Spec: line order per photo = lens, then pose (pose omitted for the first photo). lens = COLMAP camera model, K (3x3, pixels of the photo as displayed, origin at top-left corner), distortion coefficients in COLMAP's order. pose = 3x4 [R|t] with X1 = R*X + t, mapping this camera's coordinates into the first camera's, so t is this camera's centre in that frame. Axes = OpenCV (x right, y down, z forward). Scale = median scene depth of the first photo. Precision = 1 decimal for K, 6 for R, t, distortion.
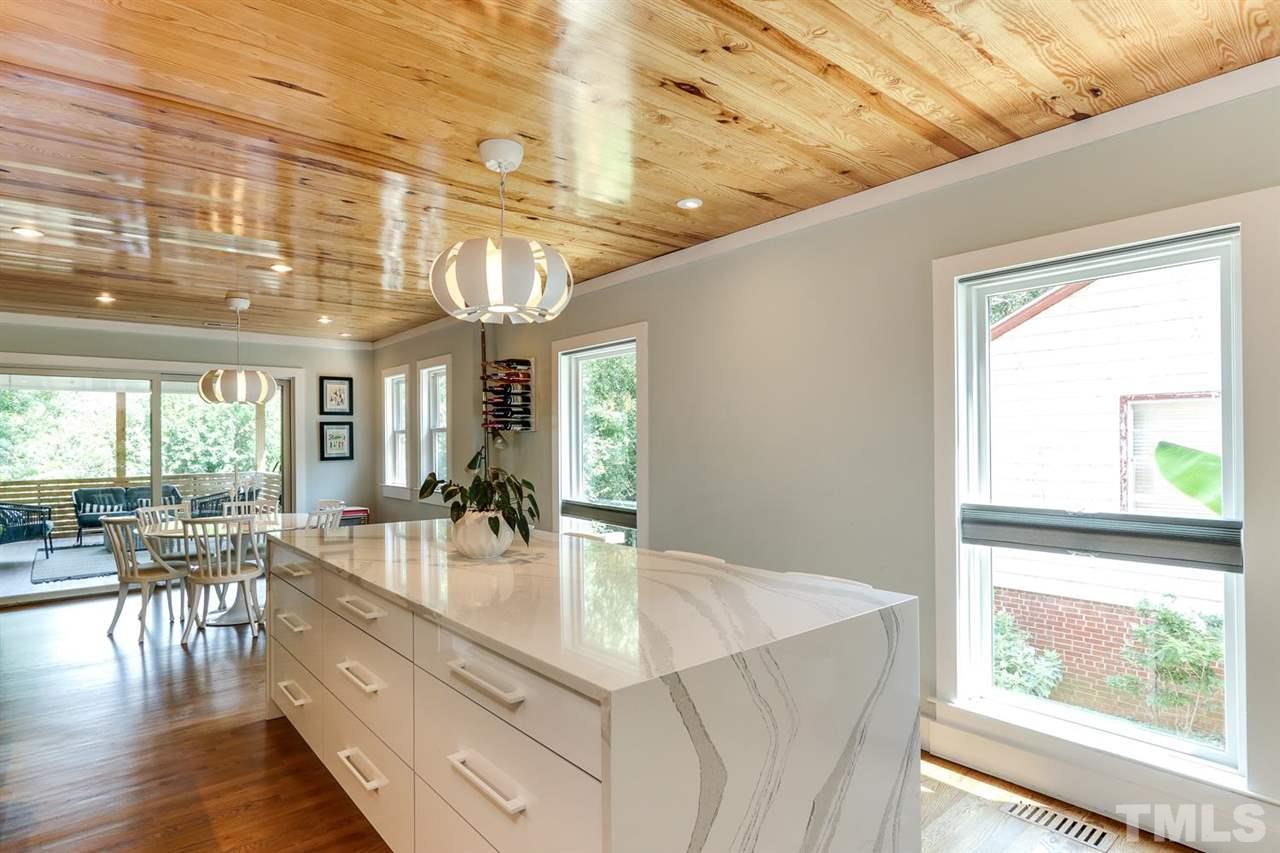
lens RADIAL K [[681.9, 0, 641.8], [0, 681.9, 431.8], [0, 0, 1]] dist [0.001093, -0.001178]
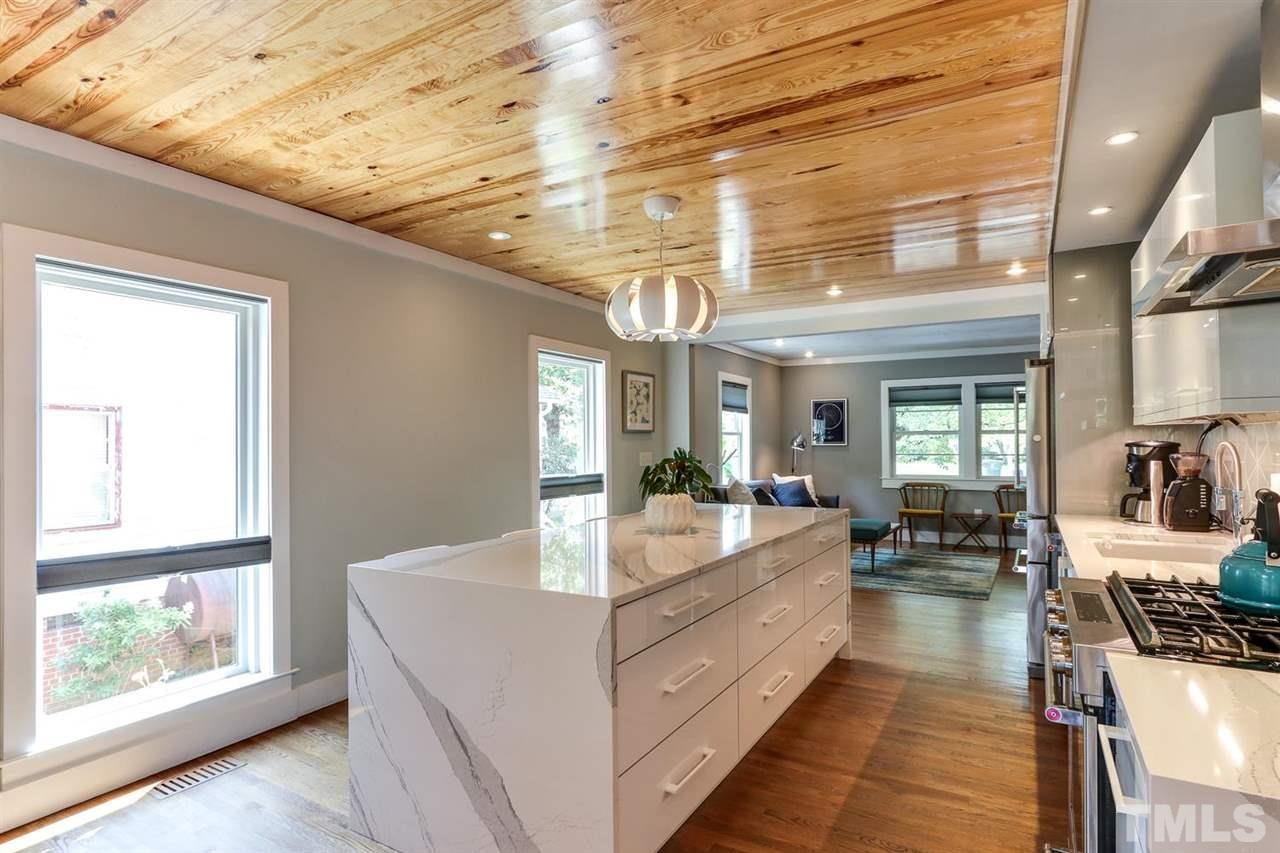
lens RADIAL K [[681.9, 0, 629.2], [0, 681.9, 434.6], [0, 0, 1]] dist [0.001093, -0.001178]
pose [[-0.342446, 0.018156, 0.939362, -1.018664], [0.002268, 0.999826, -0.018498, 0.021552], [-0.939535, -0.004204, -0.342428, 1.122877]]
